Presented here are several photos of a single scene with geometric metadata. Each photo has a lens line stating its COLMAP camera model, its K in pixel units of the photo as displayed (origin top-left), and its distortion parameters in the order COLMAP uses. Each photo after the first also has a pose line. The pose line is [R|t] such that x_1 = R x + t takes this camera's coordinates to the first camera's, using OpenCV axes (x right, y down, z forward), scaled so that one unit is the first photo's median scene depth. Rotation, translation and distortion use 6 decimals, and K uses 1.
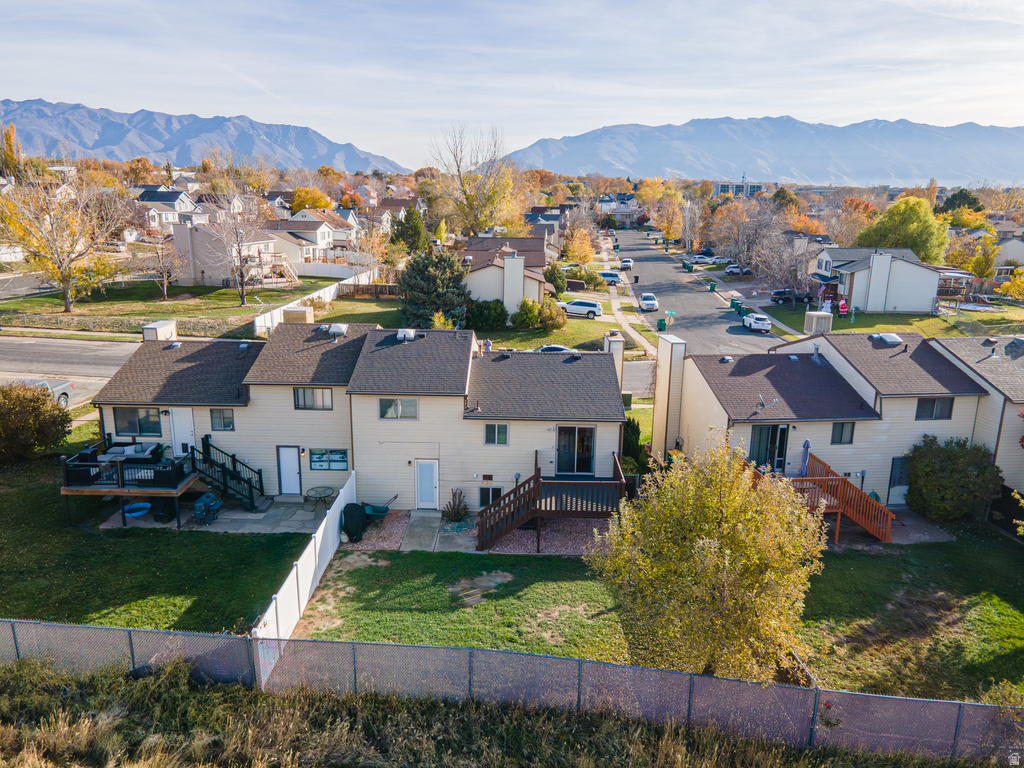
lens RADIAL K [[750.7, 0, 501.4], [0, 750.7, 377.8], [0, 0, 1]] dist [0.040581, -0.000823]
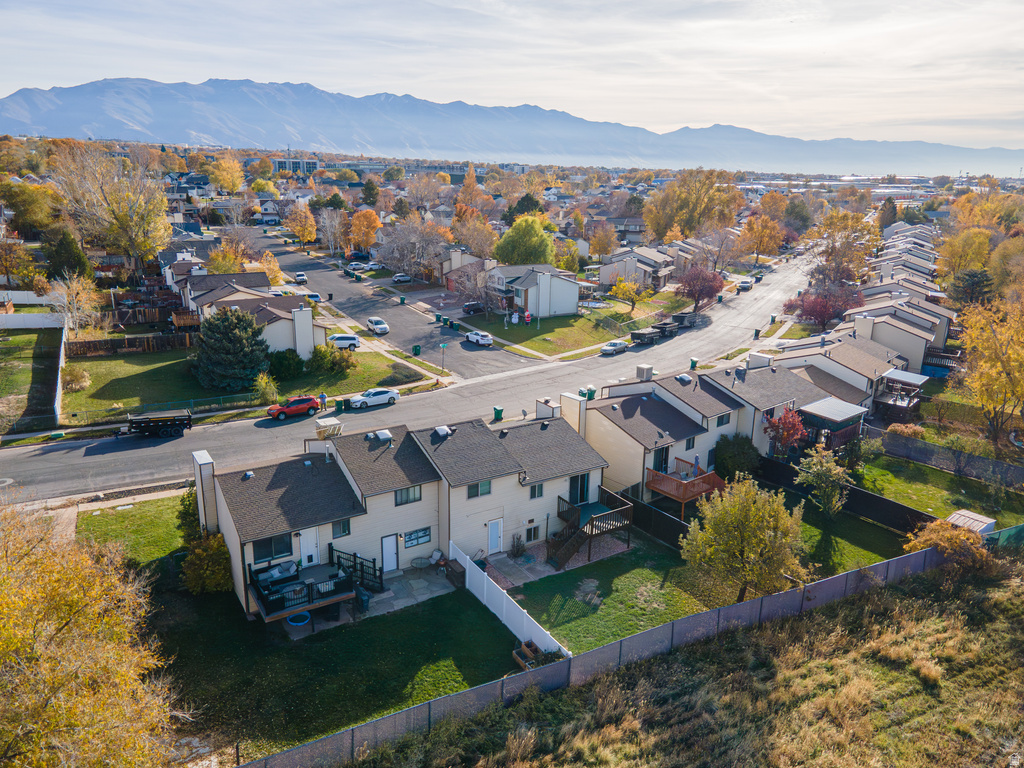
lens RADIAL K [[750.7, 0, 501.4], [0, 750.7, 377.8], [0, 0, 1]] dist [0.040581, -0.000823]
pose [[0.835321, -0.147238, 0.529680, -0.772672], [0.124475, 0.989101, 0.078645, -0.256339], [-0.535486, 0.000238, 0.844544, -0.196282]]
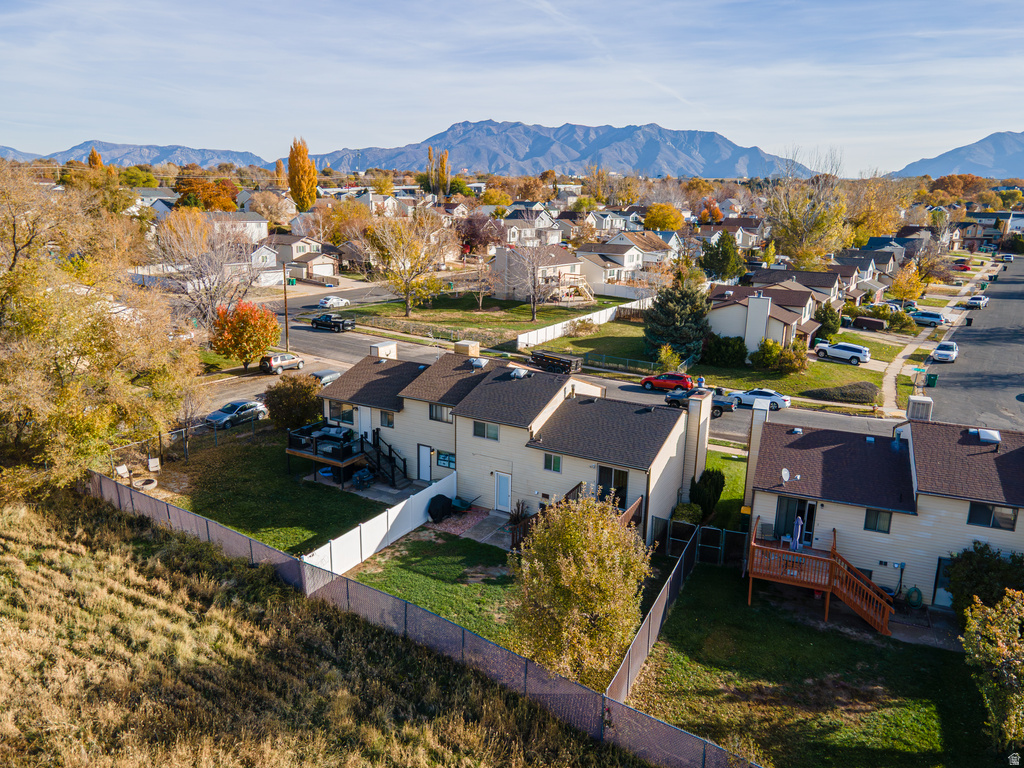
lens RADIAL K [[750.7, 0, 501.4], [0, 750.7, 377.8], [0, 0, 1]] dist [0.040581, -0.000823]
pose [[0.875571, 0.118185, -0.468409, 0.463752], [-0.120726, 0.992378, 0.024722, -0.081566], [0.467761, 0.034903, 0.883166, -0.140338]]
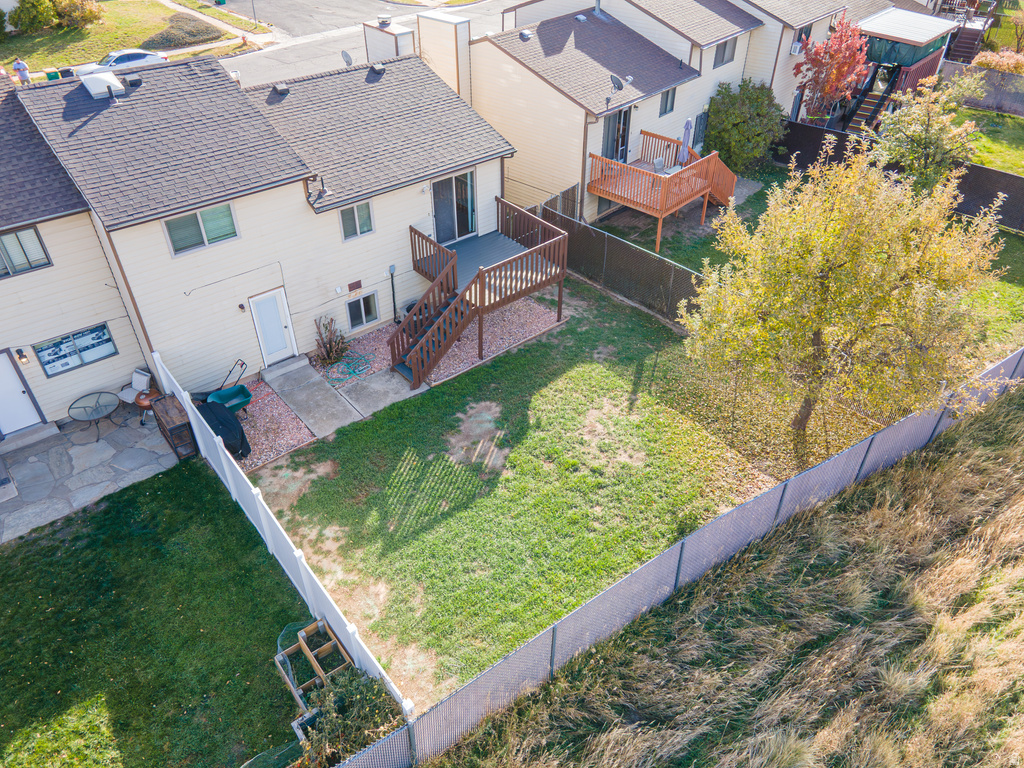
lens RADIAL K [[741.2, 0, 504.3], [0, 741.2, 384.2], [0, 0, 1]] dist [0.042864, 0.001368]
pose [[0.761078, -0.411717, 0.501248, -0.281632], [0.169523, 0.872135, 0.458959, -0.074349], [-0.626116, -0.264330, 0.733558, 0.380485]]
